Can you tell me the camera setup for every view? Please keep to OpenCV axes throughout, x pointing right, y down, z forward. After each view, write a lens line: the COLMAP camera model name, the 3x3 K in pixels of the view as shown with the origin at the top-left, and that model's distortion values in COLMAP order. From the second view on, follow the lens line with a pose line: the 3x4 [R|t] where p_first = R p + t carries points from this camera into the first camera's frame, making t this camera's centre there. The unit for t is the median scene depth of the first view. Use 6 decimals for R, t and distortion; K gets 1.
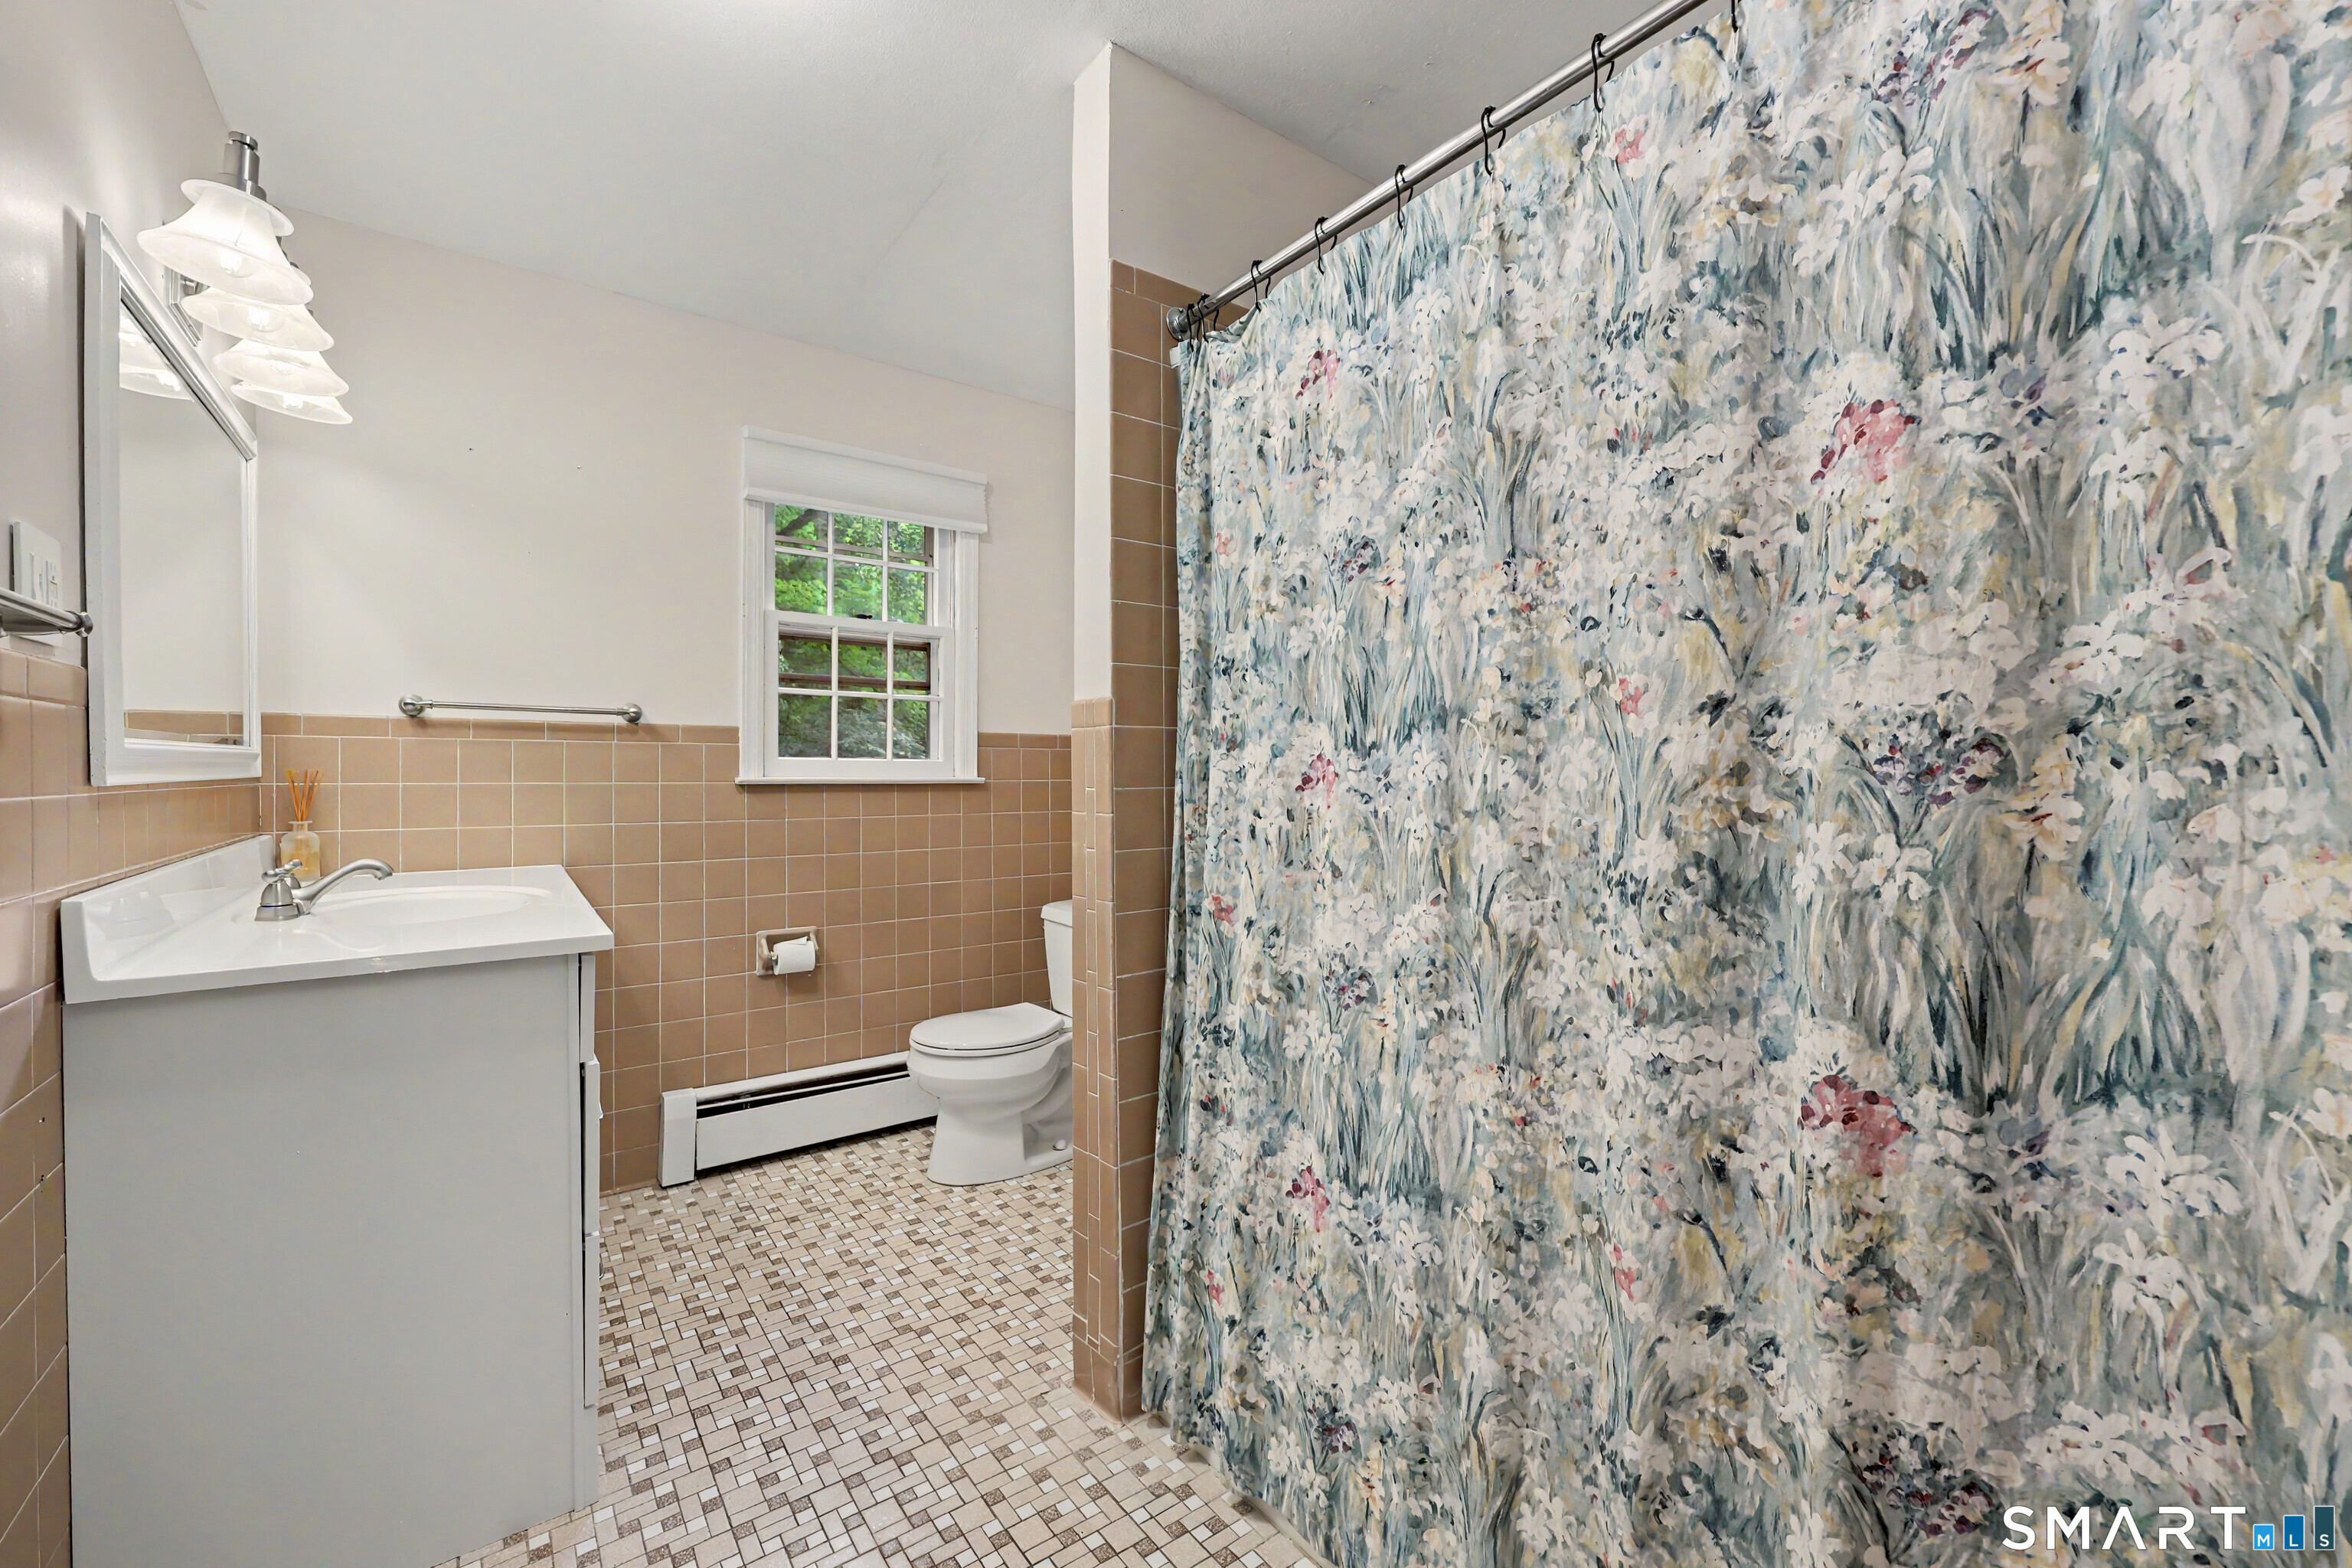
lens RADIAL K [[955.5, 0, 1177.4], [0, 955.5, 783.6], [0, 0, 1]] dist [-0.001315, -0.000409]
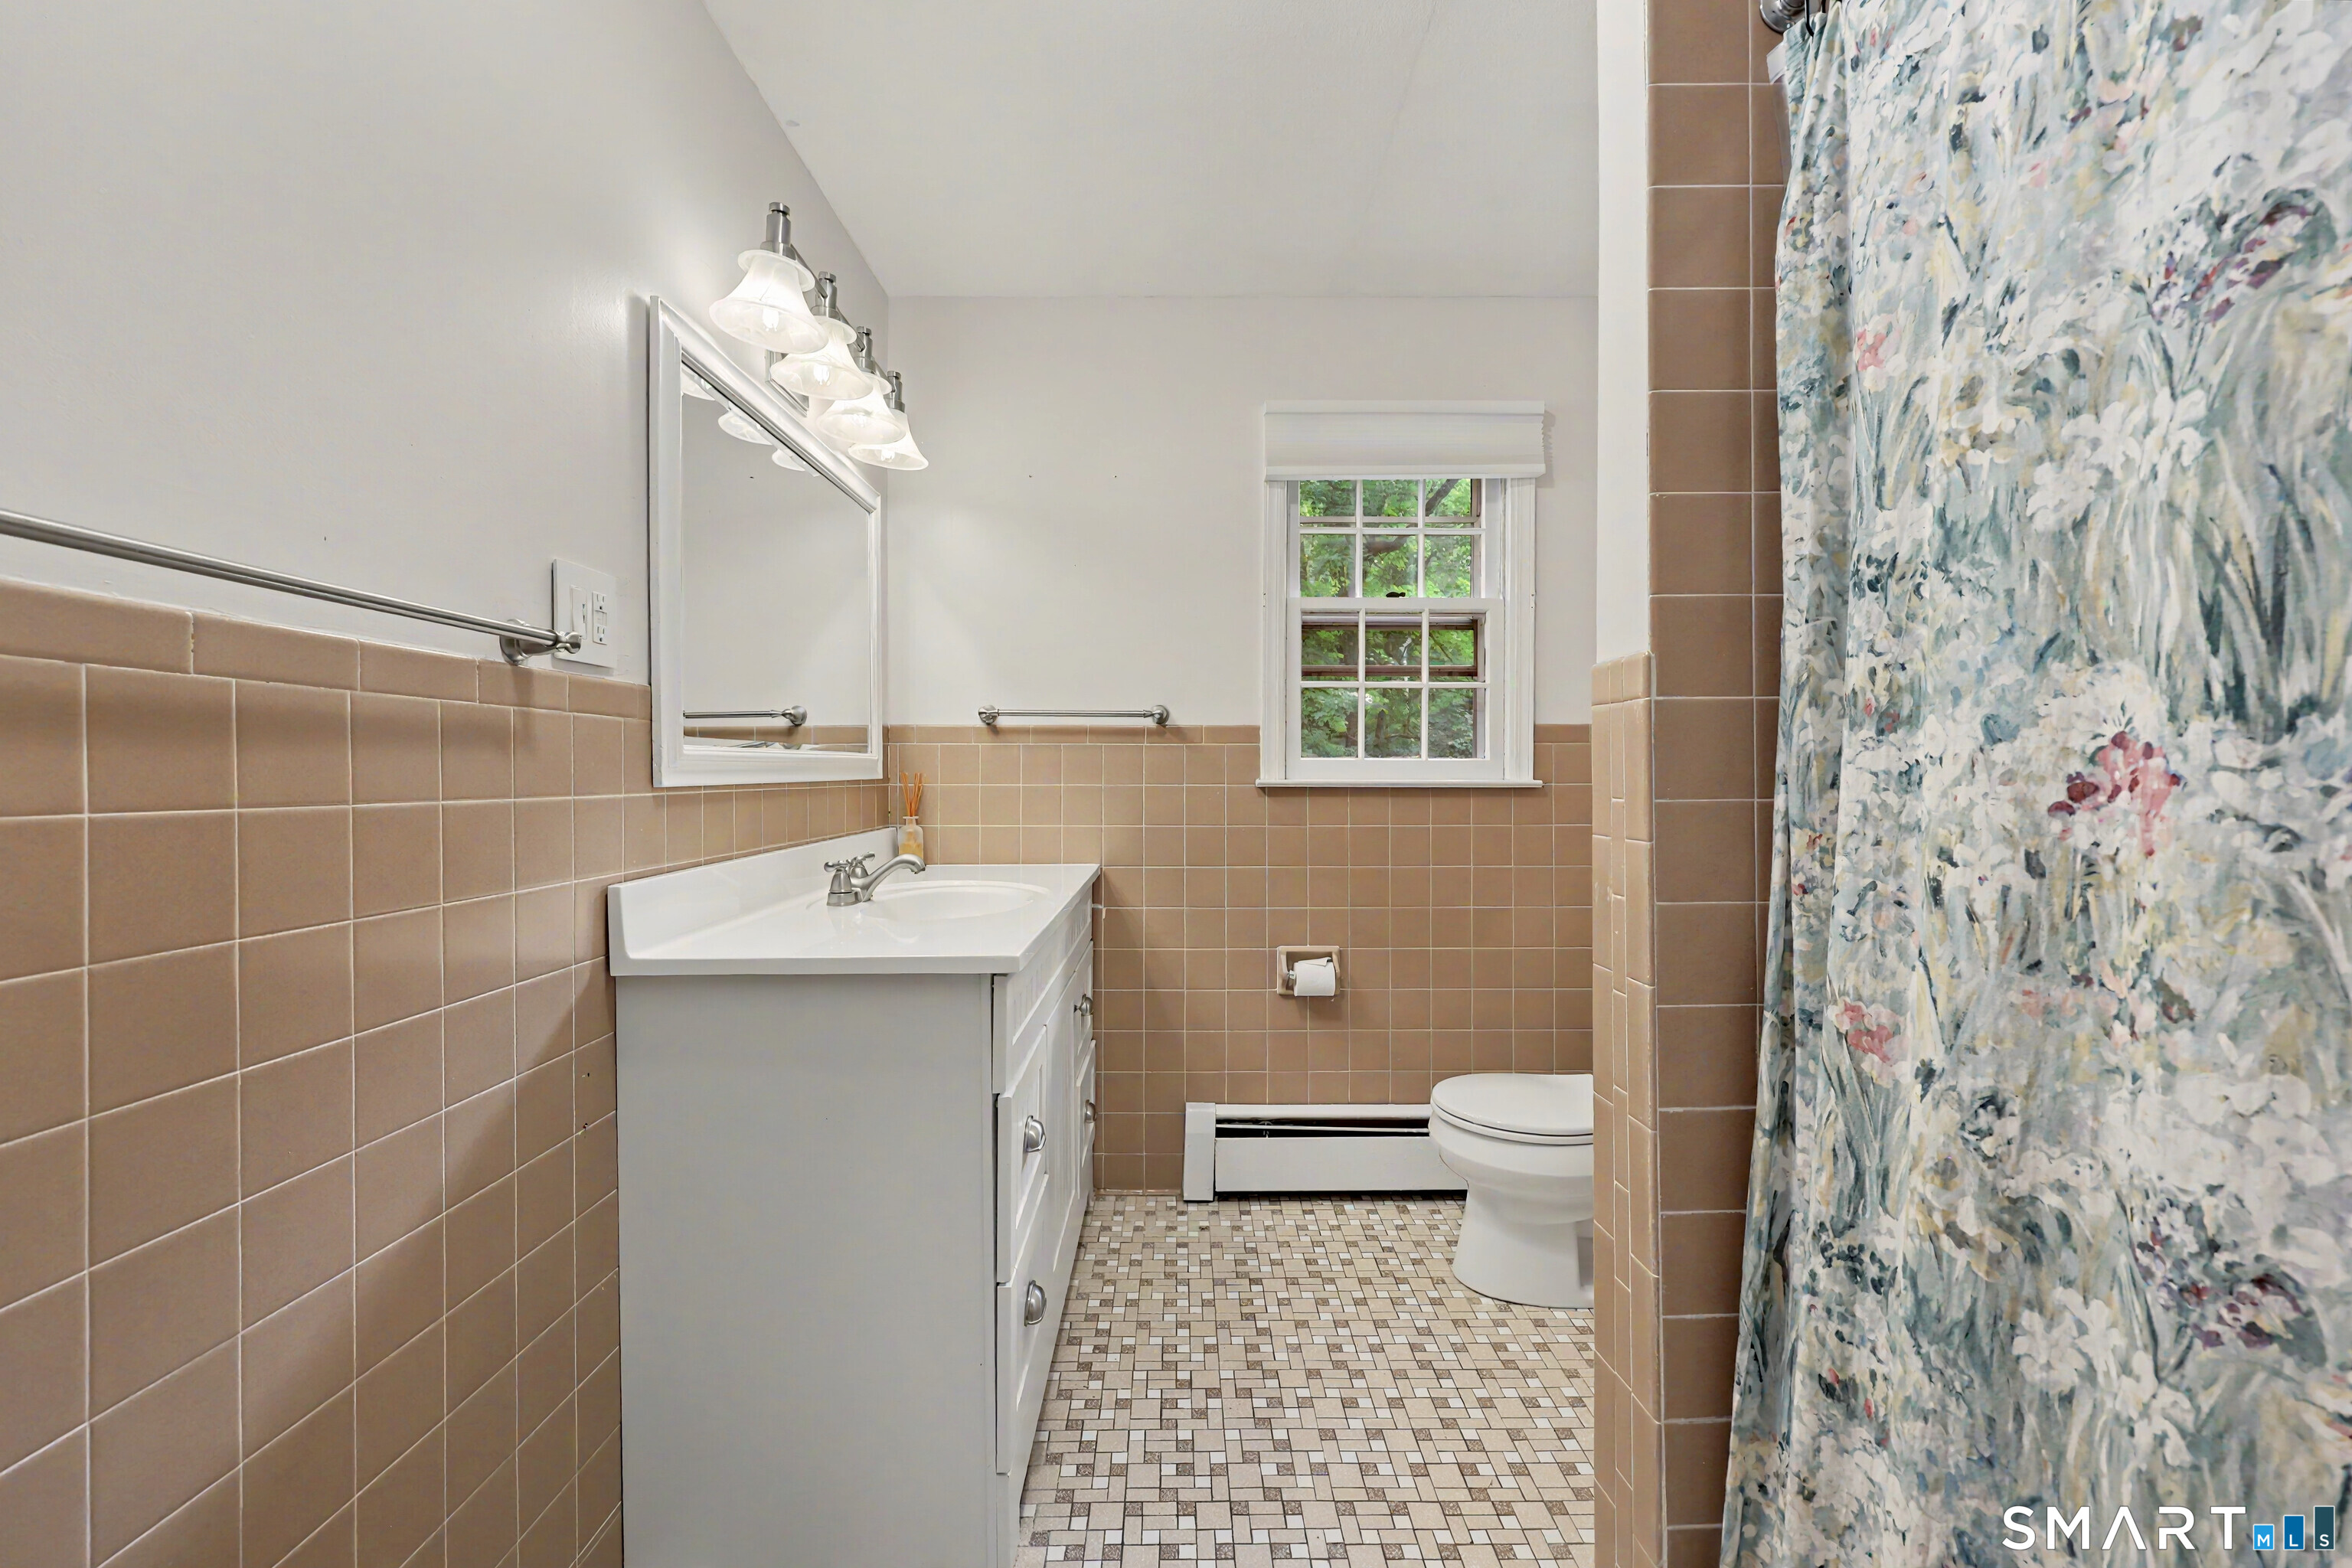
lens RADIAL K [[955.5, 0, 1178.6], [0, 955.5, 778.0], [0, 0, 1]] dist [-0.001315, -0.000409]
pose [[0.807063, 0.001006, -0.590465, 0.047769], [-0.005145, 0.999973, -0.005329, -0.004235], [0.590444, 0.007339, 0.807046, 0.320417]]
